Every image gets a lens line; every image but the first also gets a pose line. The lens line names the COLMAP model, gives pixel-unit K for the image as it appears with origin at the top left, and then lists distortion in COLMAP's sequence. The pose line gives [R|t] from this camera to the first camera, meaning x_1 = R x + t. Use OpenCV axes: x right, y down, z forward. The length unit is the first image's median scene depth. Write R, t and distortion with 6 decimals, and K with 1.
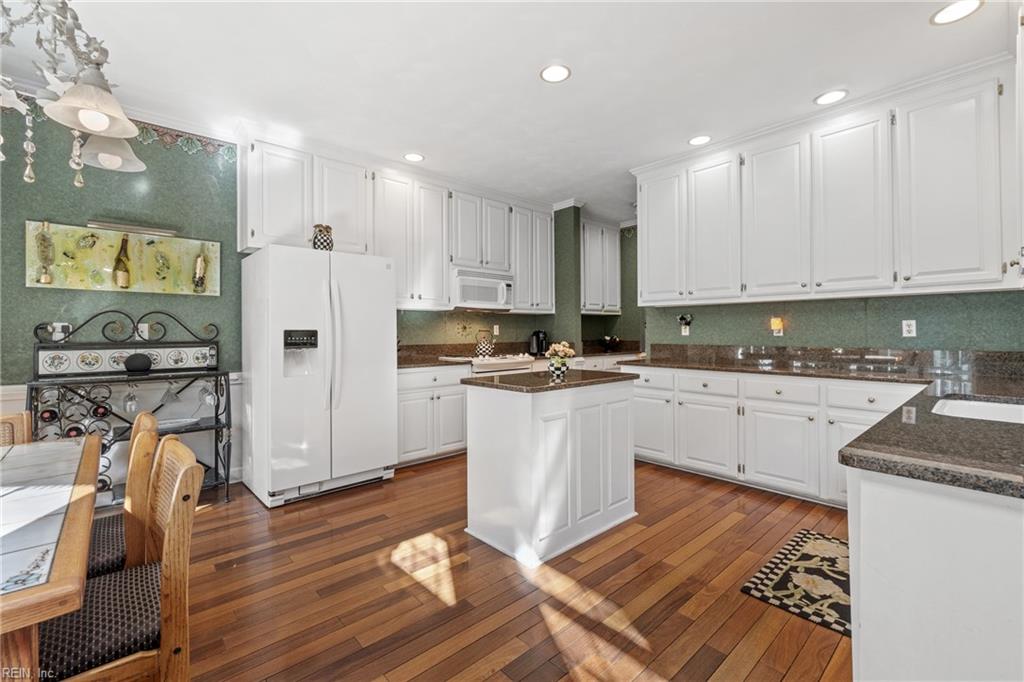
lens RADIAL K [[443.2, 0, 503.0], [0, 443.2, 331.6], [0, 0, 1]] dist [-0.006986, 0.001619]
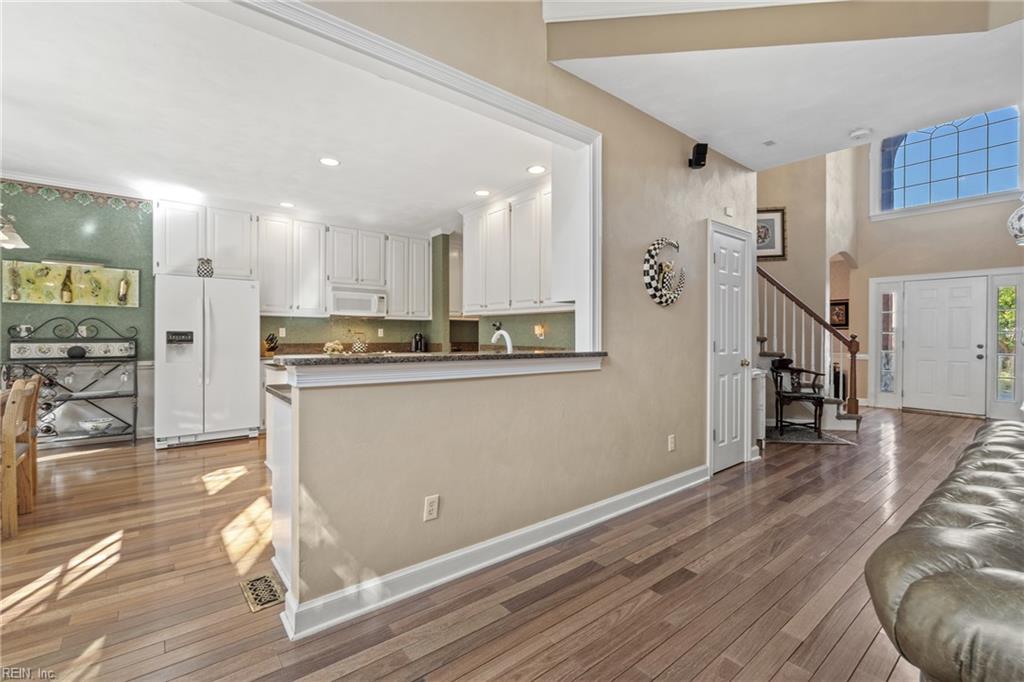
lens RADIAL K [[443.2, 0, 506.6], [0, 443.2, 337.5], [0, 0, 1]] dist [-0.006986, 0.001619]
pose [[0.998399, 0.009152, -0.055821, 0.672387], [-0.008732, 0.999932, 0.007773, -0.003509], [0.055888, -0.007273, 0.998411, -0.392572]]
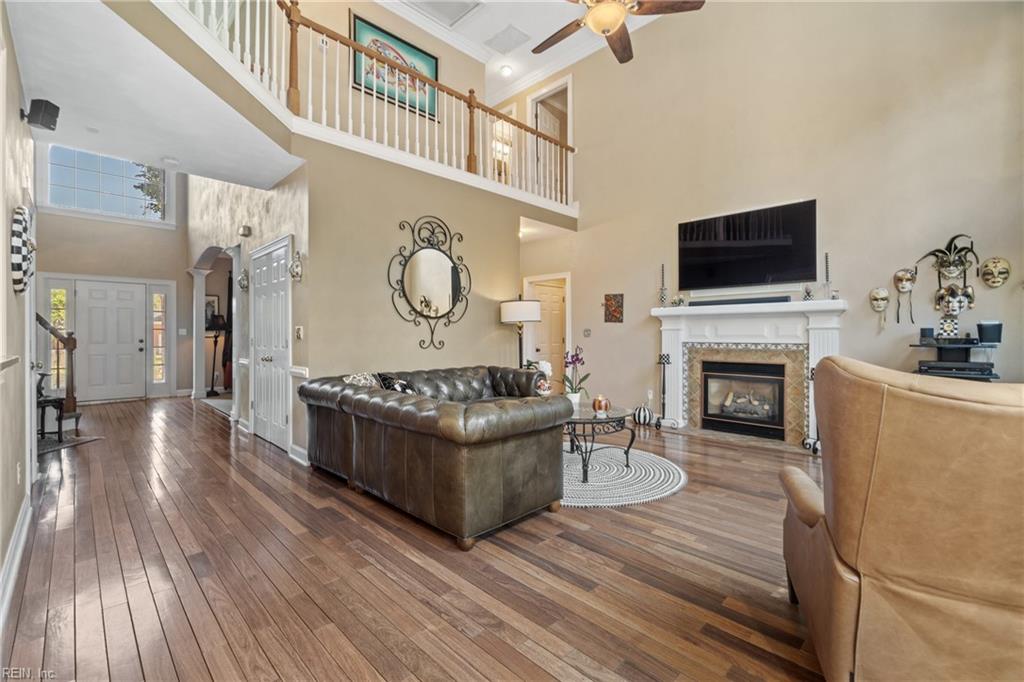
lens RADIAL K [[443.2, 0, 505.7], [0, 443.2, 334.8], [0, 0, 1]] dist [-0.006986, 0.001619]
pose [[-0.050363, 0.001283, 0.998730, 0.164670], [-0.001802, 0.999997, -0.001375, -0.001472], [-0.998729, -0.001869, -0.050360, -0.170718]]
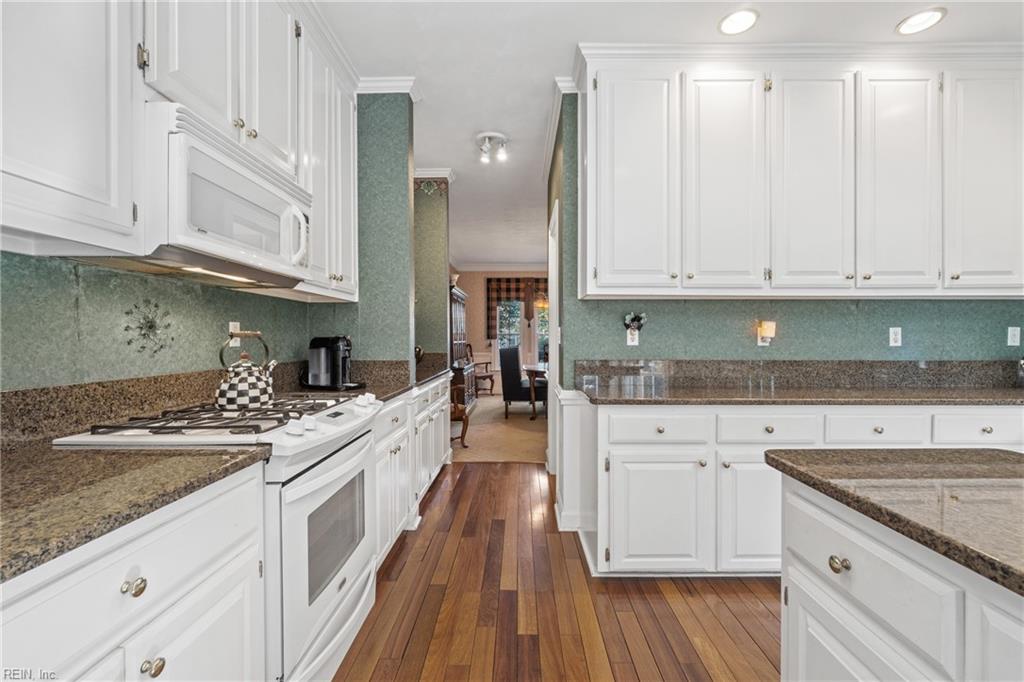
lens RADIAL K [[443.2, 0, 522.5], [0, 443.2, 340.5], [0, 0, 1]] dist [-0.006986, 0.001619]
pose [[0.659658, -0.000676, 0.751566, -0.225128], [-0.003376, 0.999987, 0.003863, -0.000530], [-0.751559, -0.005086, 0.659647, 0.909446]]
